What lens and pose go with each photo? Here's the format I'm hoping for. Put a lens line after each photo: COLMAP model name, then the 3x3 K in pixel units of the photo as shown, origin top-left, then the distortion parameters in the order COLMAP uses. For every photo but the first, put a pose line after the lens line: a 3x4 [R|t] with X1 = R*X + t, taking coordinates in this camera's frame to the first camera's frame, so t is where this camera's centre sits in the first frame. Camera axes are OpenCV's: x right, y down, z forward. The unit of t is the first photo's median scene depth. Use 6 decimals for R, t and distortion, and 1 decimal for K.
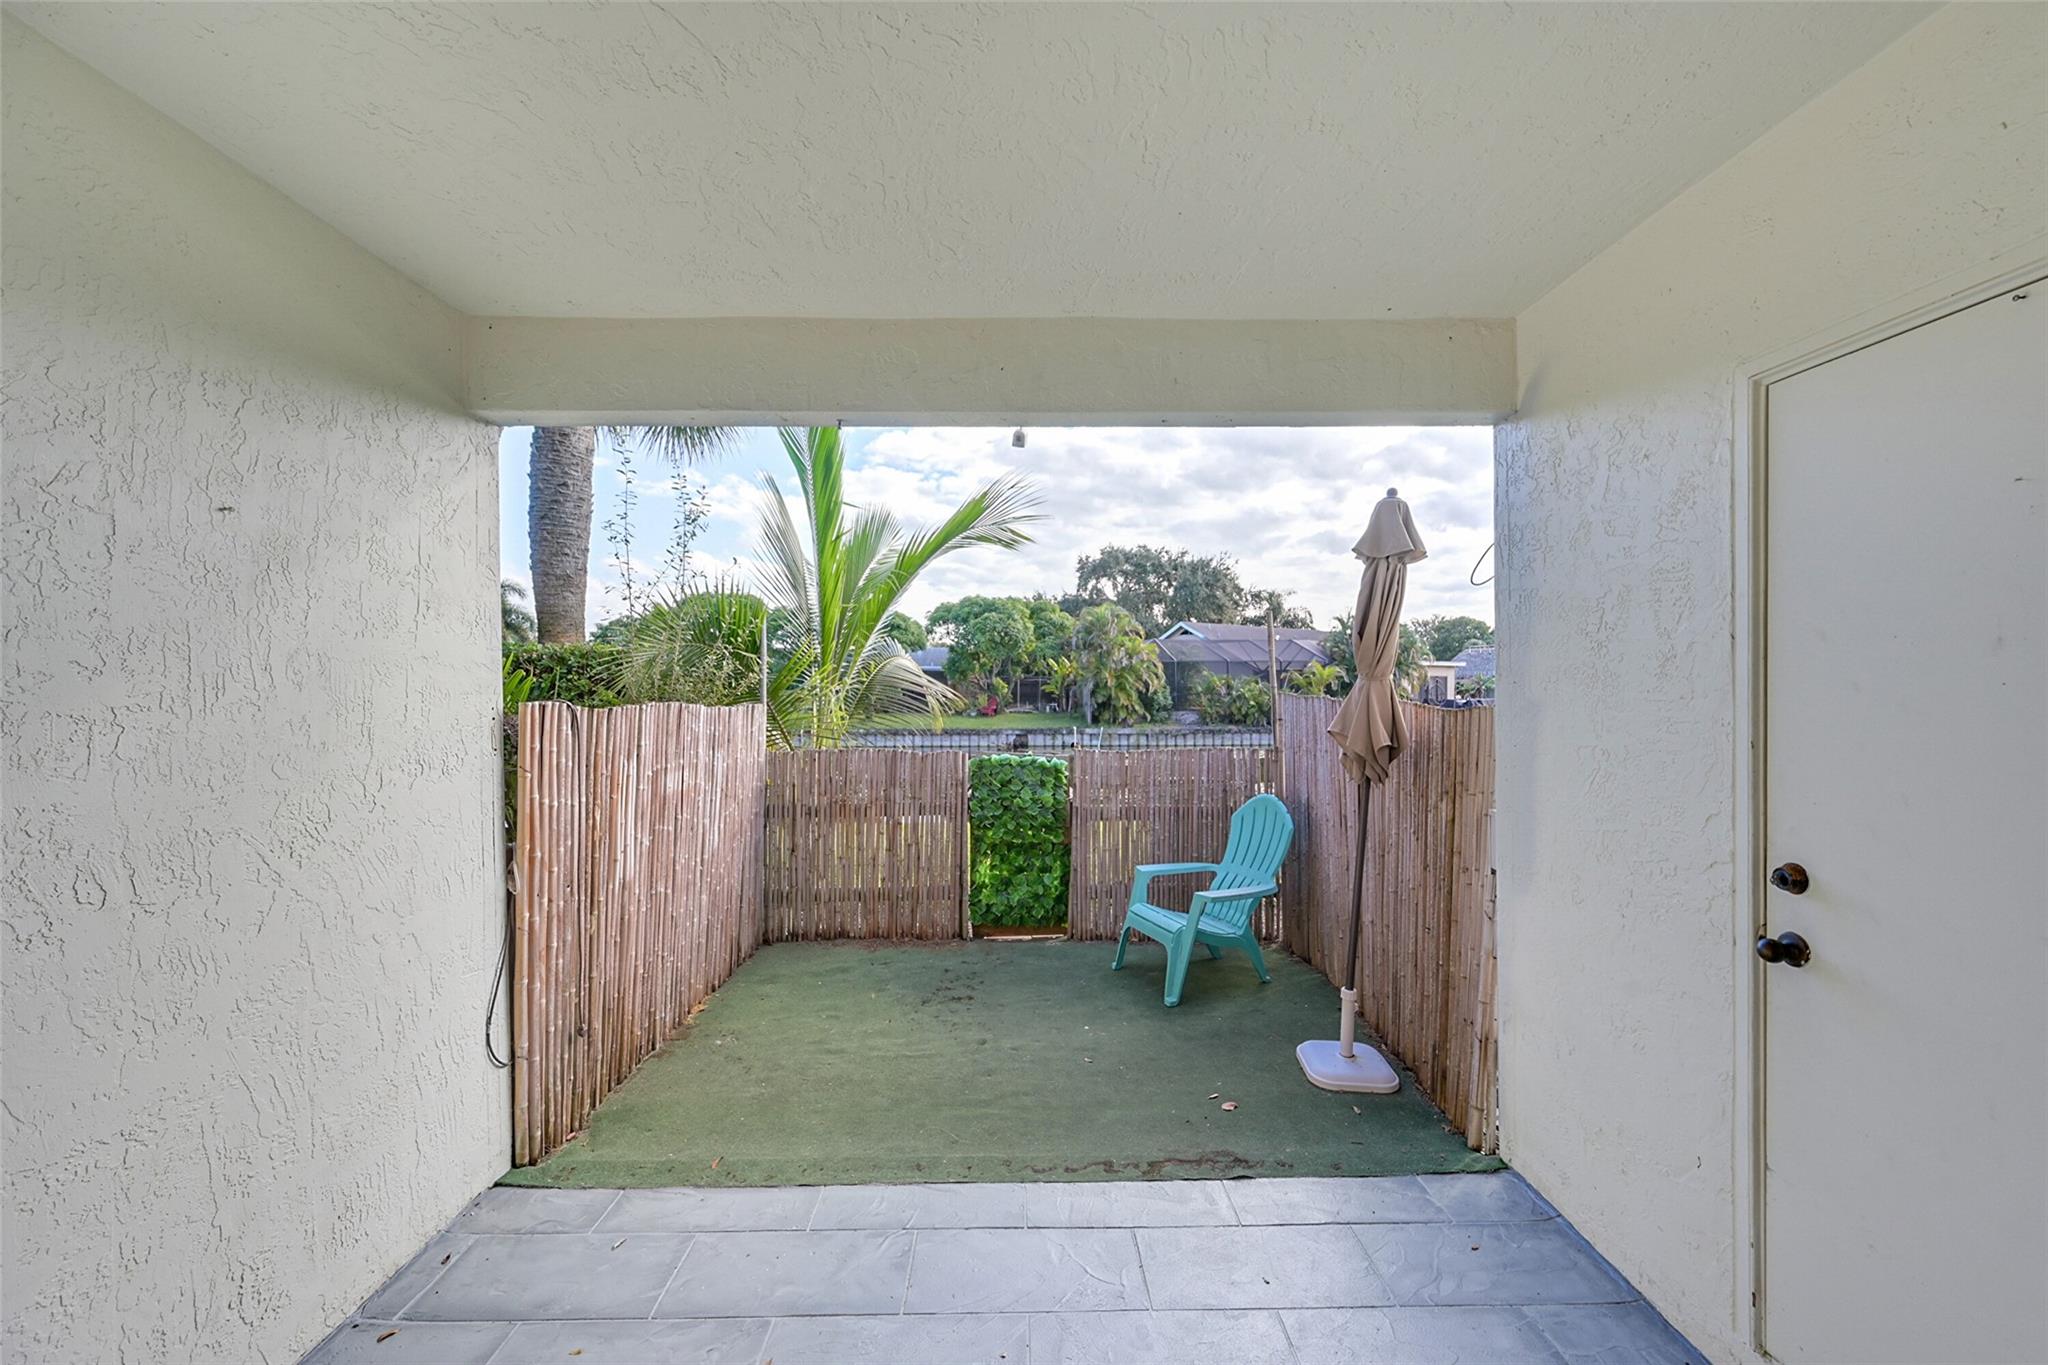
lens RADIAL K [[819.3, 0, 1031.7], [0, 819.3, 673.7], [0, 0, 1]] dist [0.000173, 0.000129]
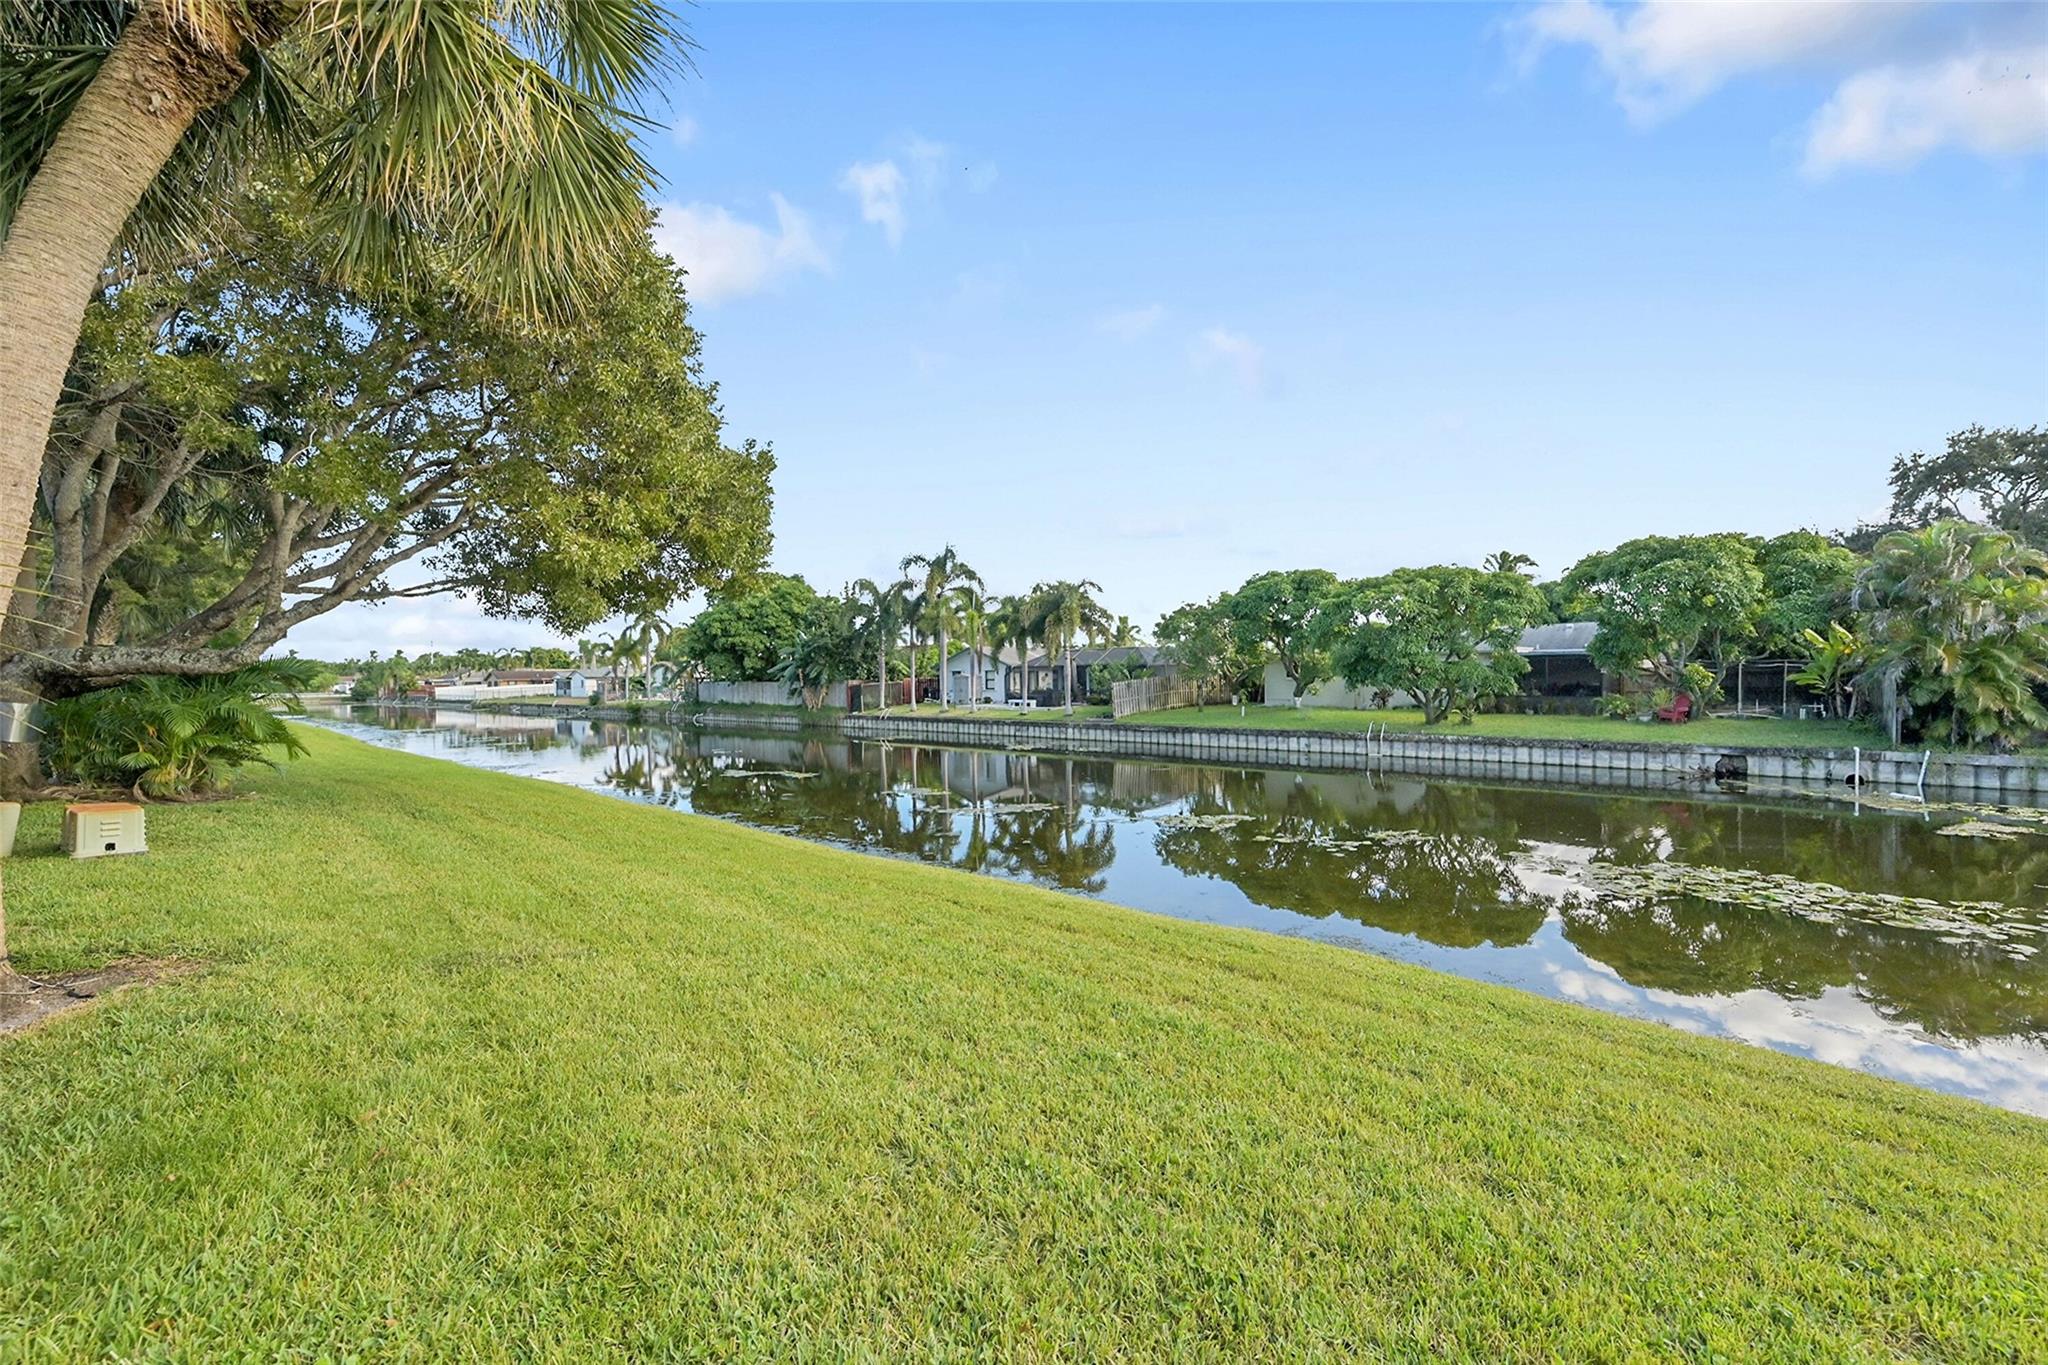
lens RADIAL K [[846.6, 0, 1013.4], [0, 846.6, 675.5], [0, 0, 1]] dist [-0.000768, 0.000126]
pose [[0.717954, -0.006474, -0.696060, 0.041709], [0.013651, 0.999895, 0.004780, 0.005236], [0.695957, -0.012934, 0.717967, 0.186018]]
